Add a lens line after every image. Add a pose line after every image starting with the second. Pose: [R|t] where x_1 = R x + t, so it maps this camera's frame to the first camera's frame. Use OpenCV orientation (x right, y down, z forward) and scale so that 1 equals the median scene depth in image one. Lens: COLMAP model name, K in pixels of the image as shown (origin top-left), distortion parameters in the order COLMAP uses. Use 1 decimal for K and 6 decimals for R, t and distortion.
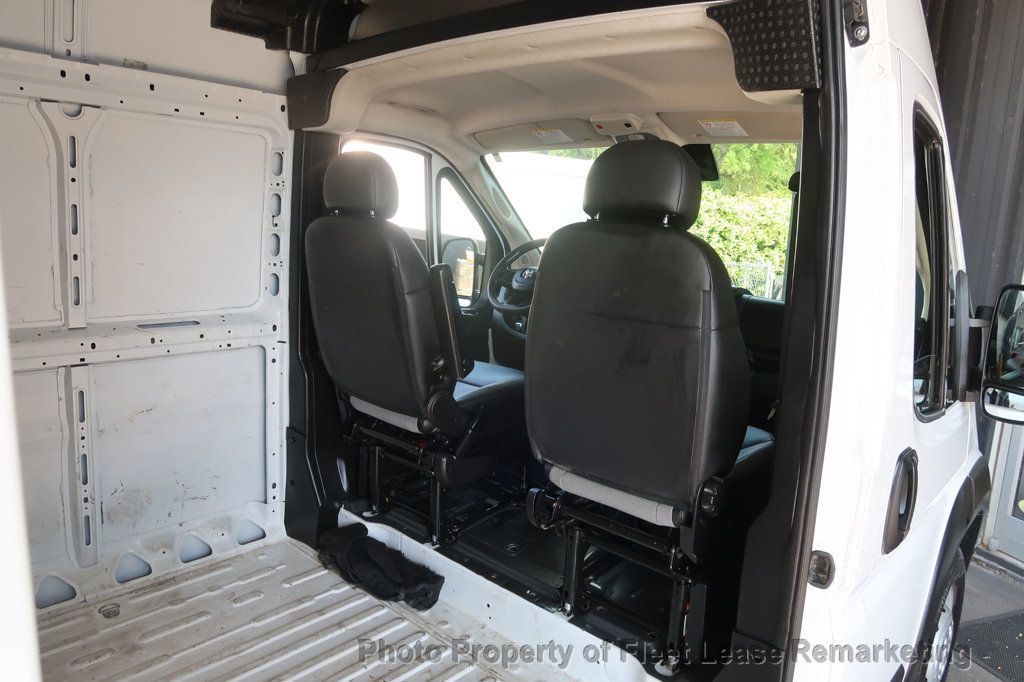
lens RADIAL K [[706.5, 0, 508.9], [0, 706.5, 336.4], [0, 0, 1]] dist [-0.024838, 0.006360]
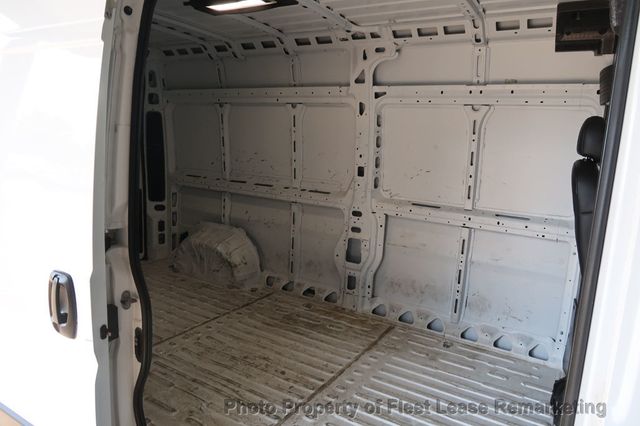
lens RADIAL K [[441.6, 0, 318.5], [0, 441.6, 211.4], [0, 0, 1]] dist [-0.024838, 0.006360]
pose [[0.189706, 0.126343, -0.973678, 0.559821], [-0.203826, 0.975150, 0.086822, -0.029194], [0.960451, 0.181990, 0.210744, 0.271430]]
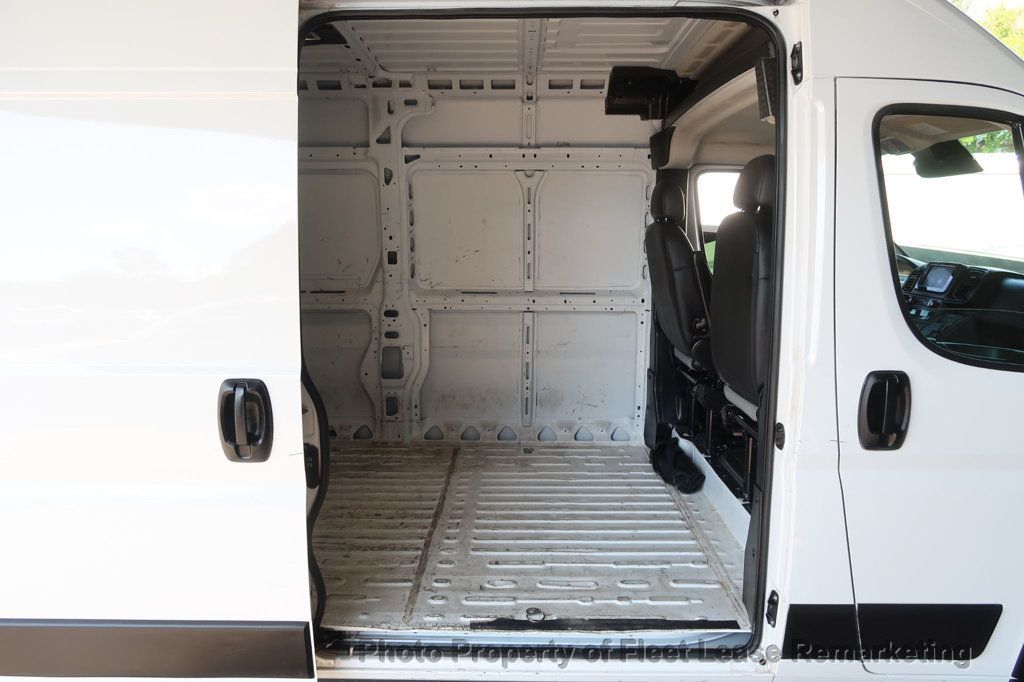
lens RADIAL K [[706.5, 0, 508.5], [0, 706.5, 338.3], [0, 0, 1]] dist [-0.024838, 0.006360]
pose [[0.666297, 0.063078, -0.743014, 0.686683], [-0.094970, 0.995480, -0.000653, 0.109511], [0.739614, 0.070999, 0.669275, -0.250917]]
